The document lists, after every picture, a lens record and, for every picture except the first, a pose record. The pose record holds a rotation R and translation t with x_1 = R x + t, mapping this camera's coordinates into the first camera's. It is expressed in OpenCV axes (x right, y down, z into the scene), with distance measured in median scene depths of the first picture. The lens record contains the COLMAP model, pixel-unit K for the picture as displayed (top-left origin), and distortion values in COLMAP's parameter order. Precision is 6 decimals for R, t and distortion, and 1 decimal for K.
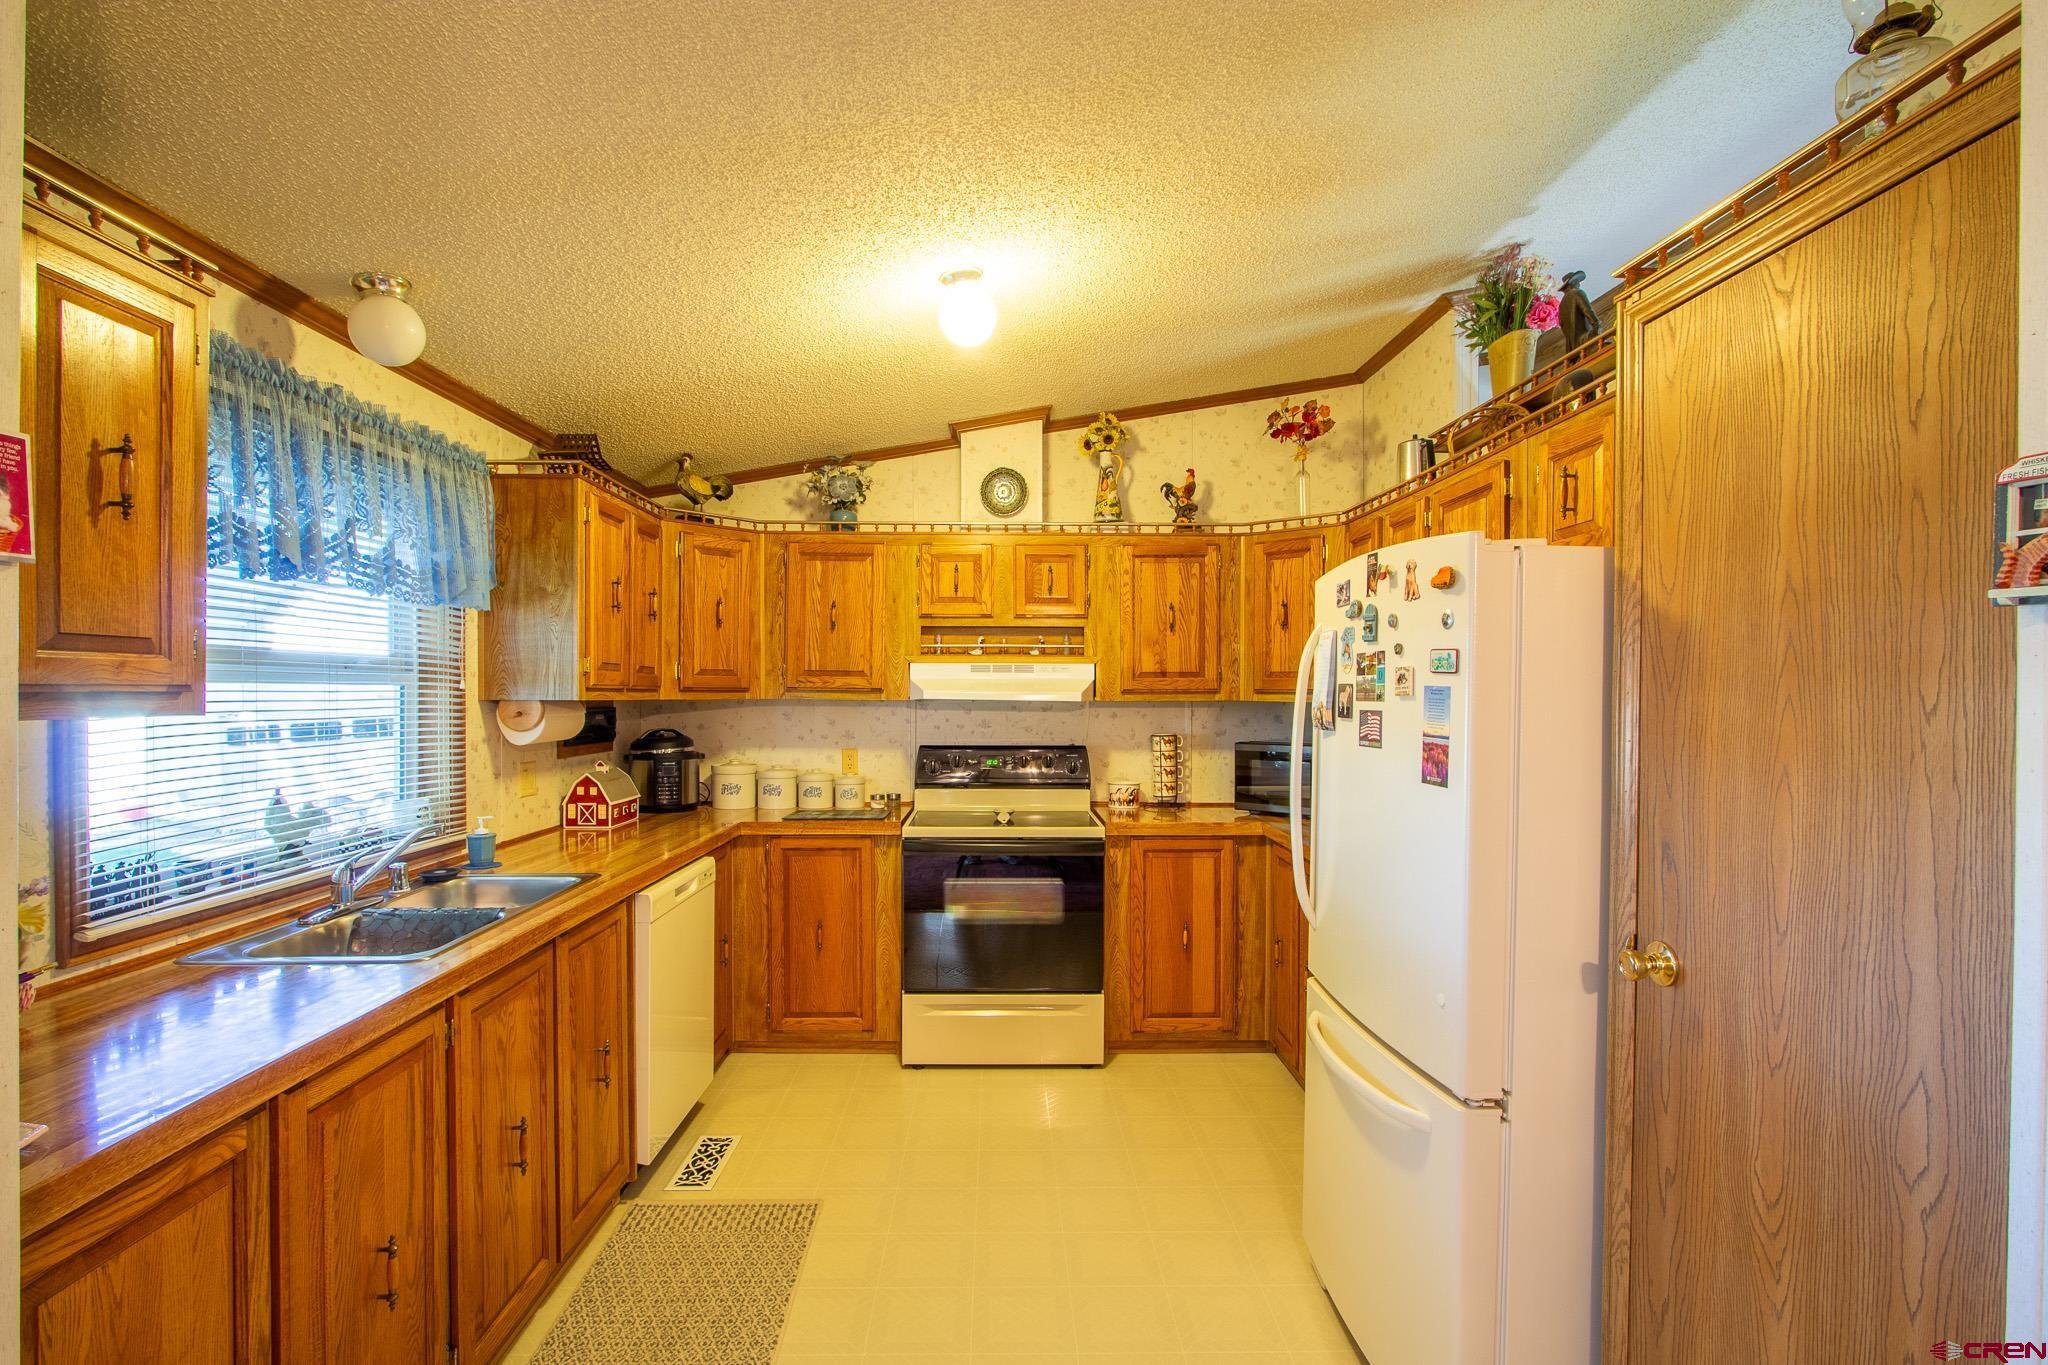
lens RADIAL K [[966.2, 0, 1008.6], [0, 966.2, 695.8], [0, 0, 1]] dist [-0.021075, 0.003835]
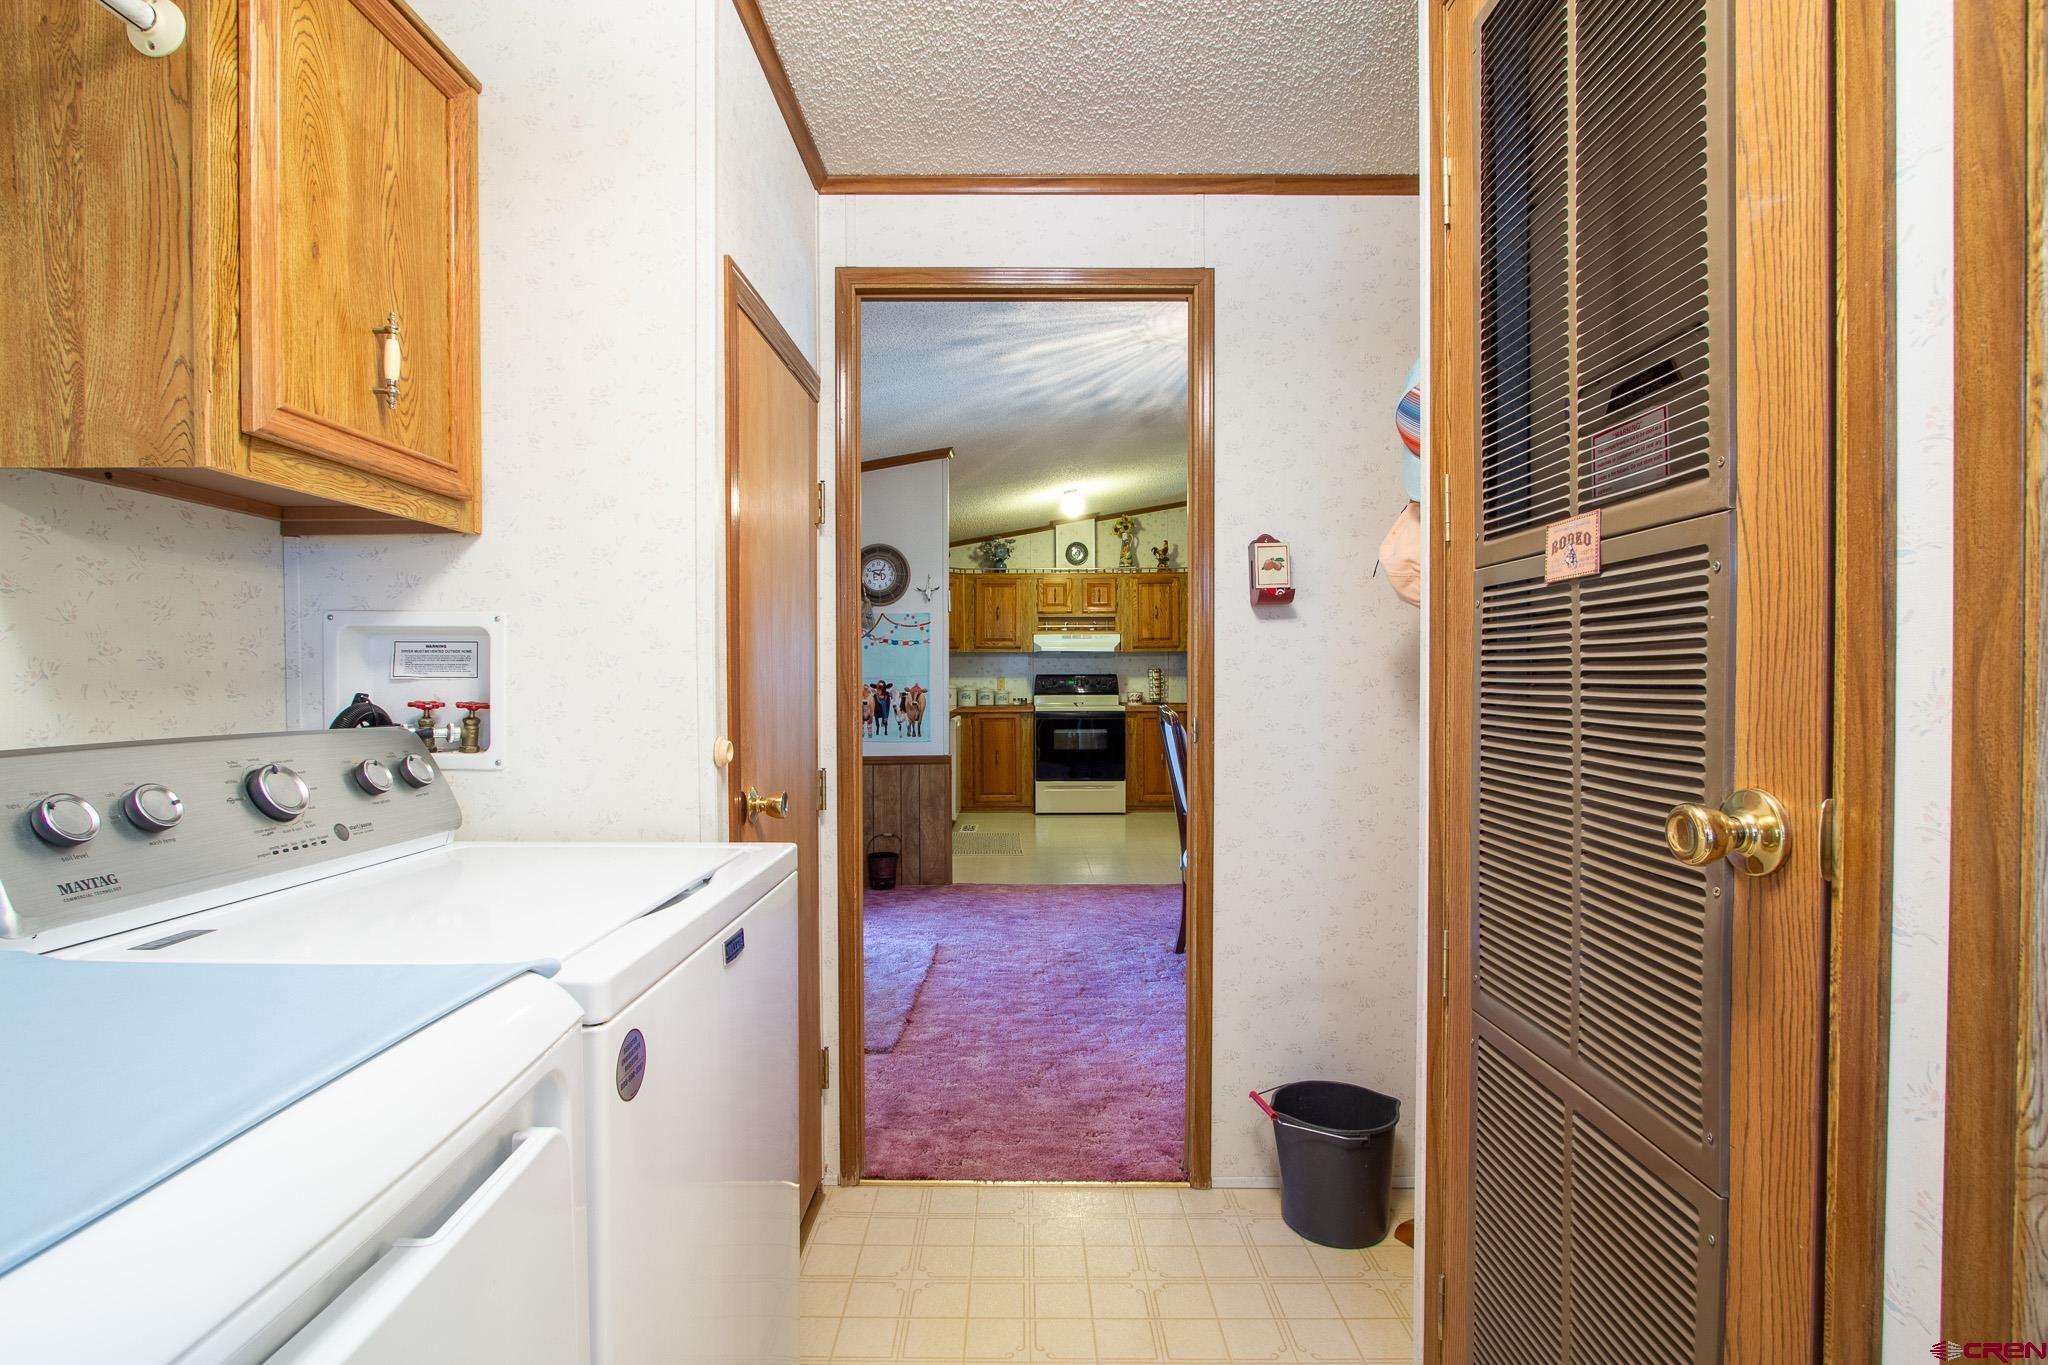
lens RADIAL K [[966.2, 0, 990.4], [0, 966.2, 704.8], [0, 0, 1]] dist [-0.021075, 0.003835]
pose [[0.999244, -0.006585, -0.038318, -0.124373], [0.007508, 0.999684, 0.023987, 0.073574], [0.038148, -0.024257, 0.998978, -1.218957]]
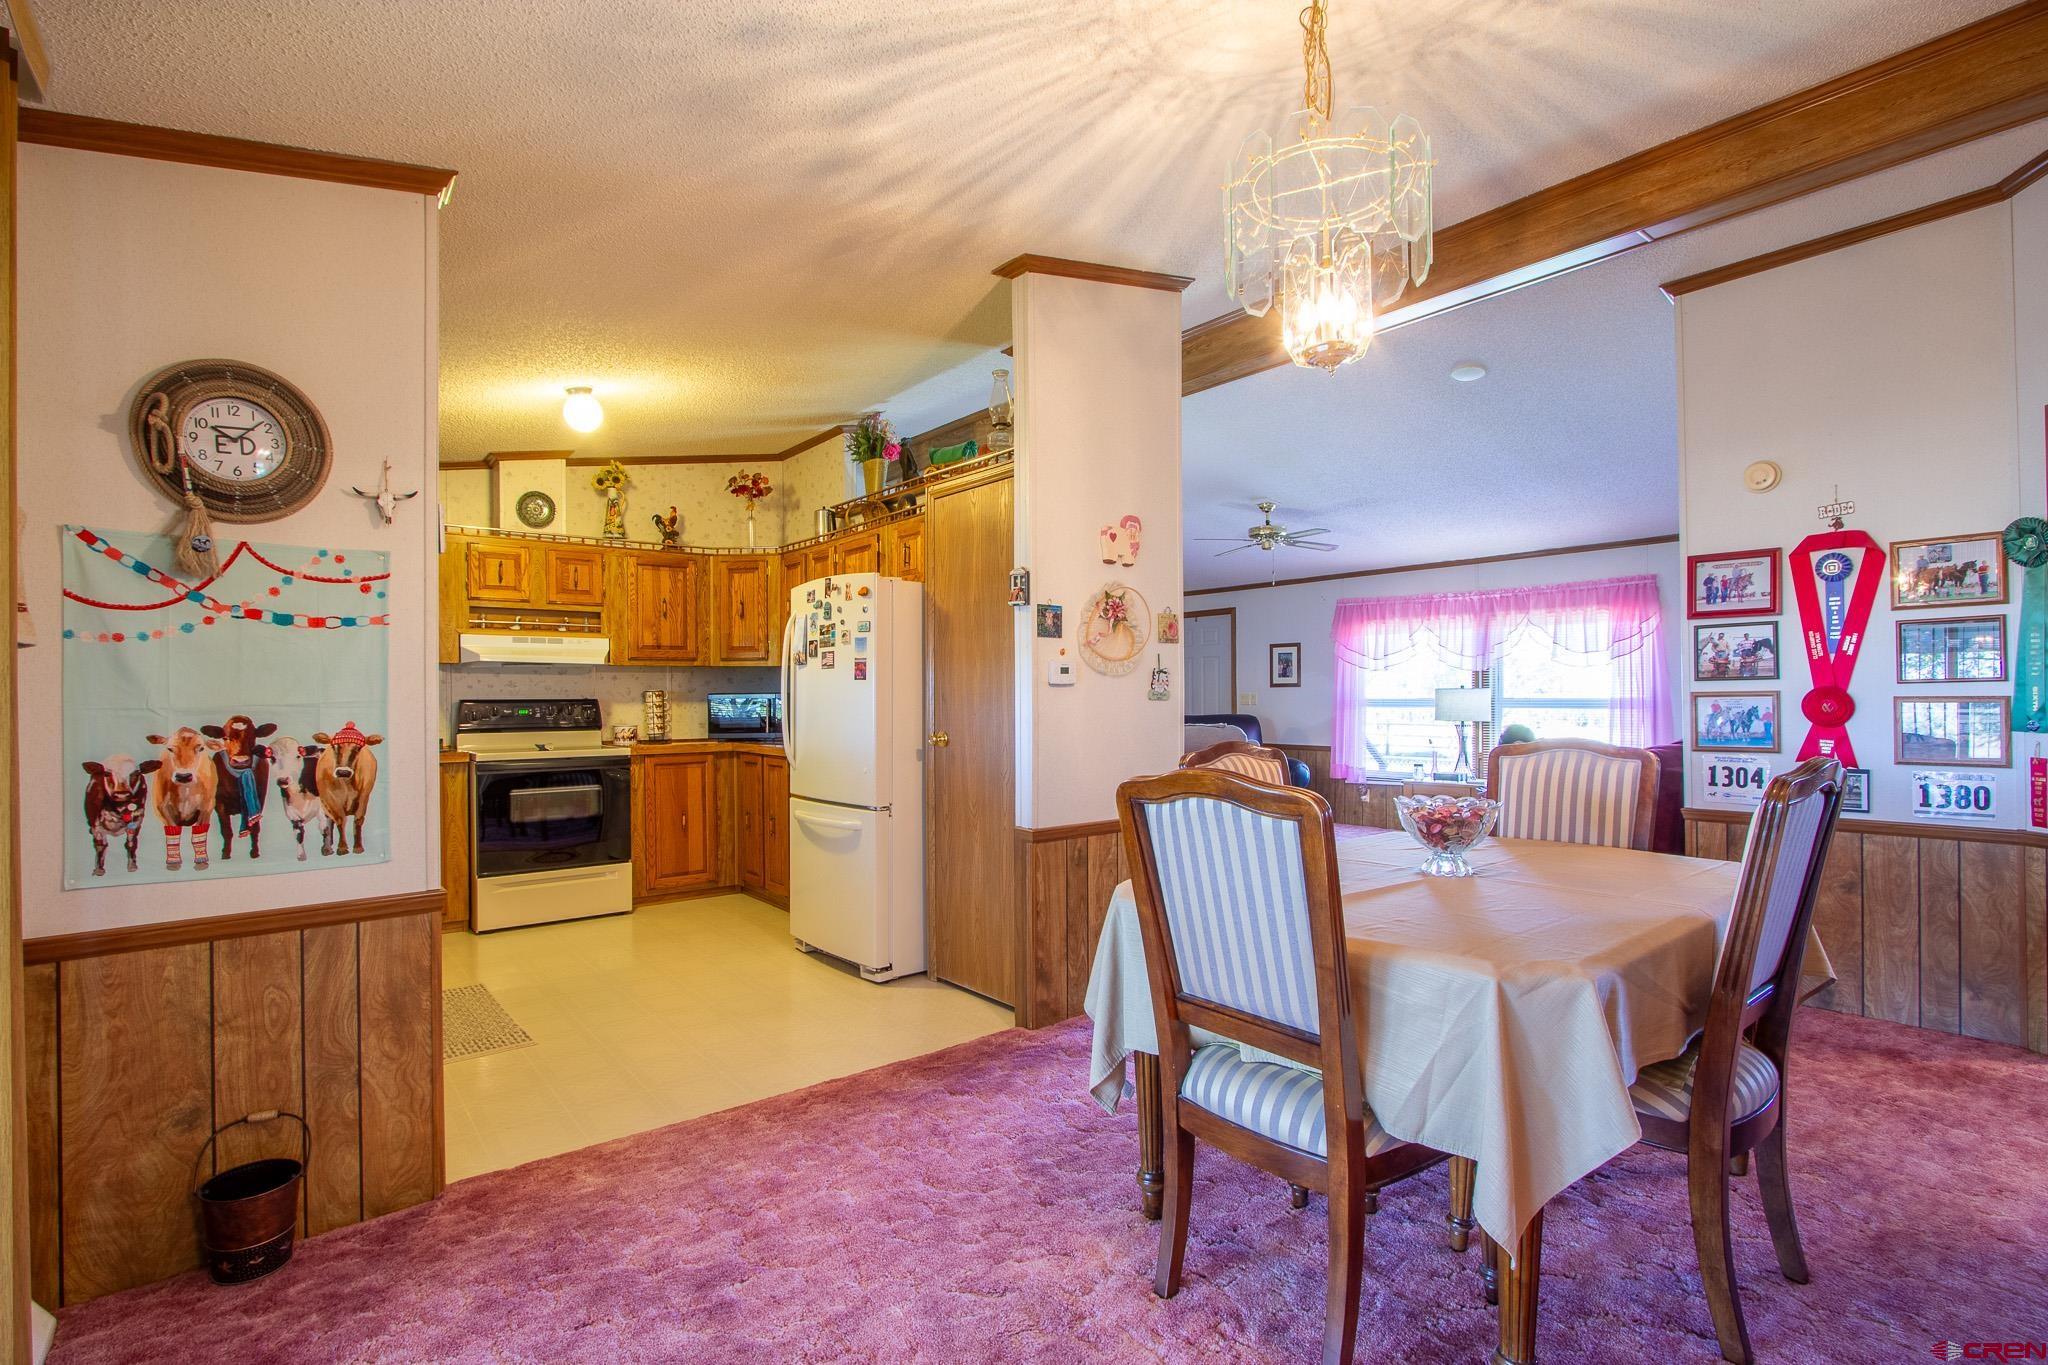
lens RADIAL K [[966.2, 0, 1019.4], [0, 966.2, 696.2], [0, 0, 1]] dist [-0.021075, 0.003835]
pose [[0.790035, -0.009522, 0.612987, -0.319743], [0.013939, 0.999900, -0.002432, 0.066661], [-0.612903, 0.010466, 0.790089, -0.504891]]
